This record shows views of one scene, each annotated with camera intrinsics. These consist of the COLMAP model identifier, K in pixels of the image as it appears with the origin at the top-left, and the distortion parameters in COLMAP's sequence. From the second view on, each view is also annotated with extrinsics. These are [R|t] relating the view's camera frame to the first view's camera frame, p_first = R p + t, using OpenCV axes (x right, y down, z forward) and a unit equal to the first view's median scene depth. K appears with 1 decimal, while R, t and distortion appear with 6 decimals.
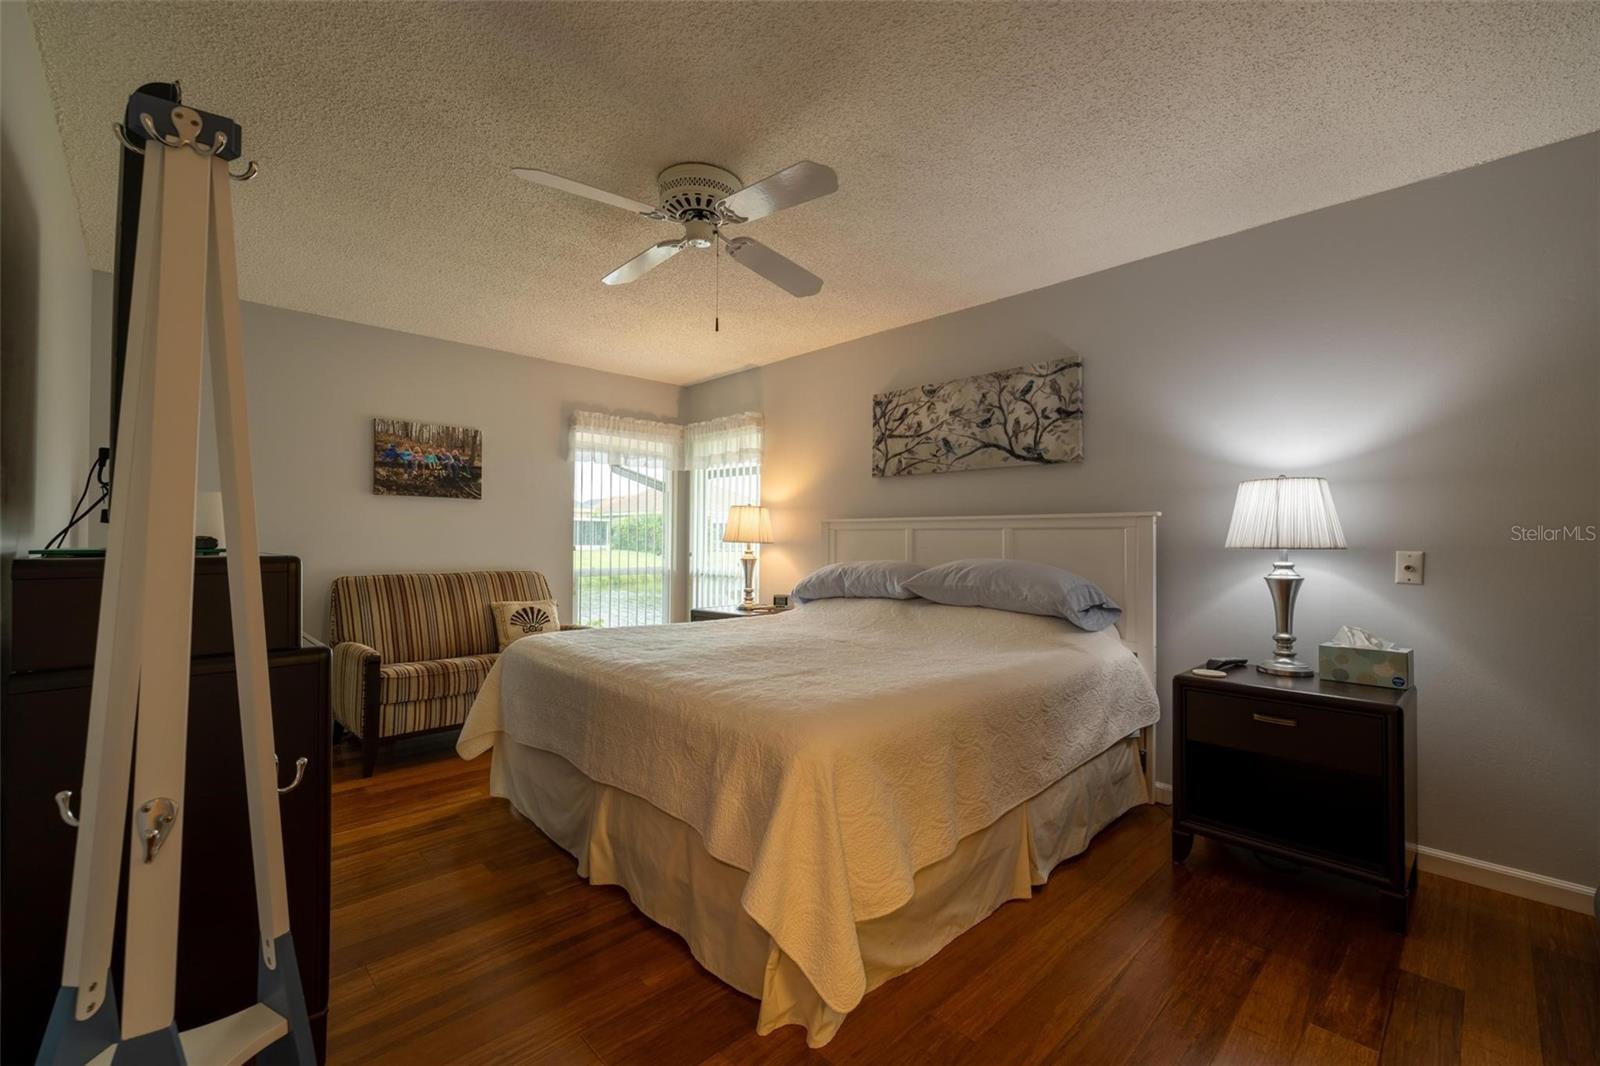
lens RADIAL K [[666.5, 0, 796.8], [0, 666.5, 532.0], [0, 0, 1]] dist [0.002849, 0.000110]
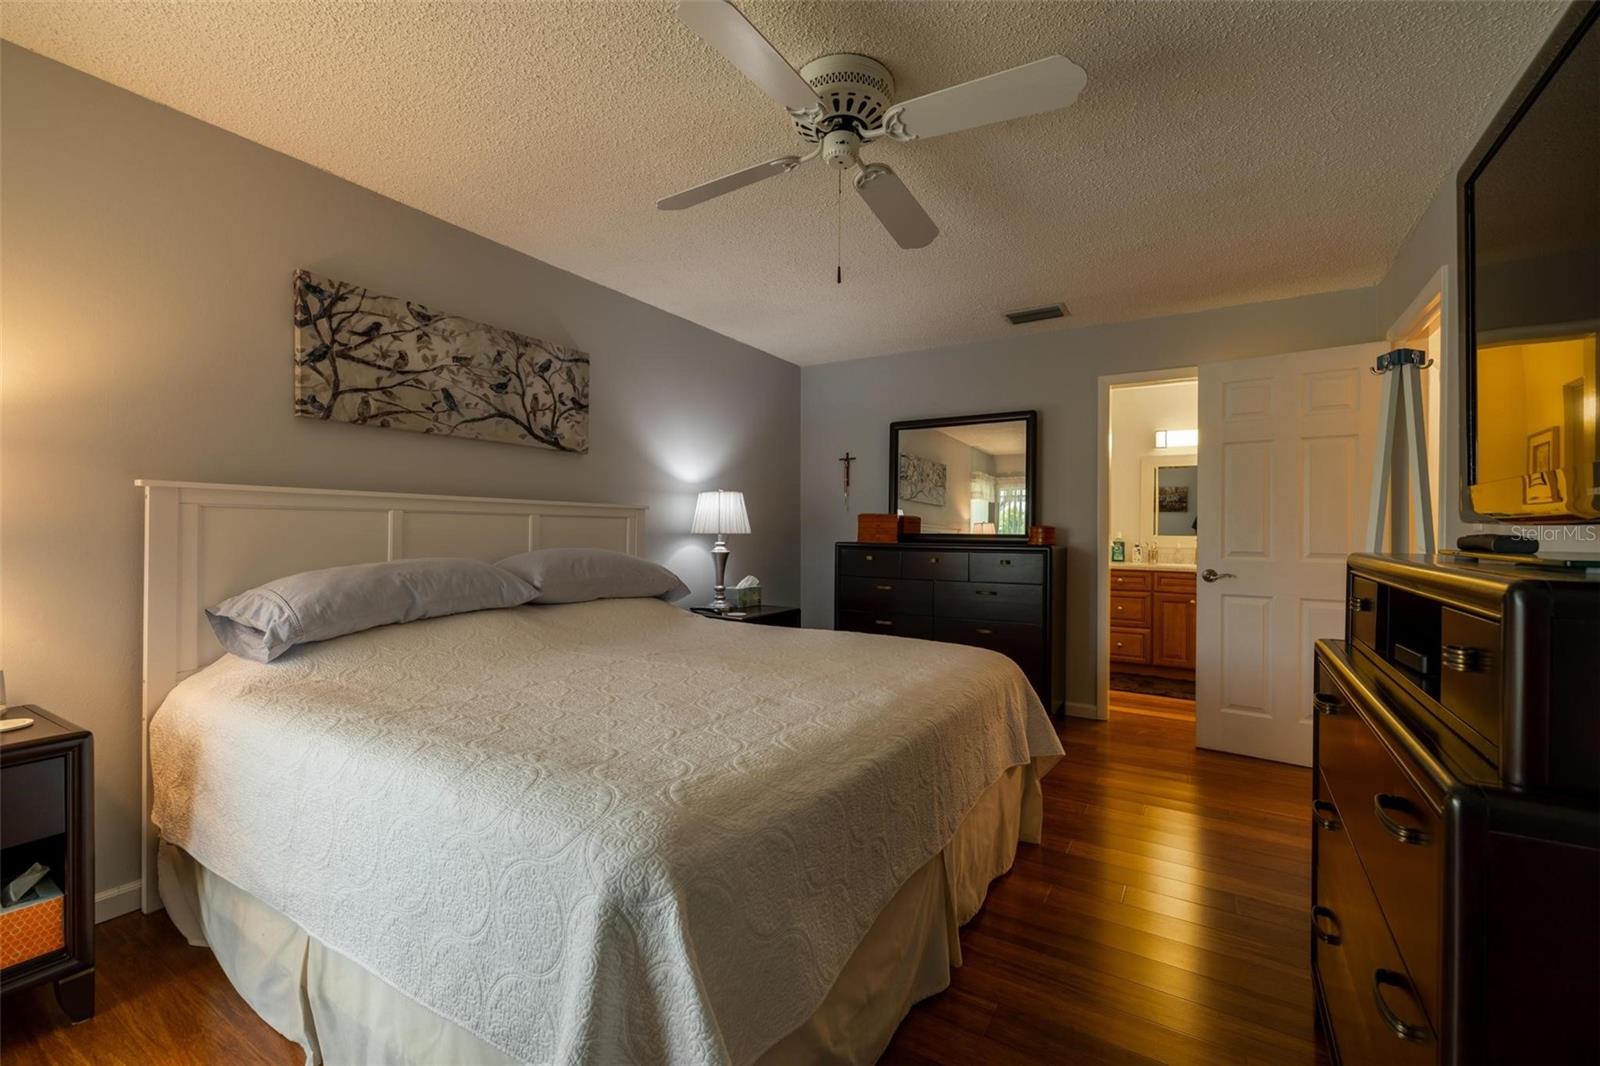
lens RADIAL K [[666.5, 0, 796.8], [0, 666.5, 532.0], [0, 0, 1]] dist [0.002849, 0.000110]
pose [[-0.248361, 0.004917, 0.968655, -0.611980], [-0.001338, 0.999984, -0.005419, 0.020853], [-0.968666, -0.002642, -0.248351, 0.844211]]
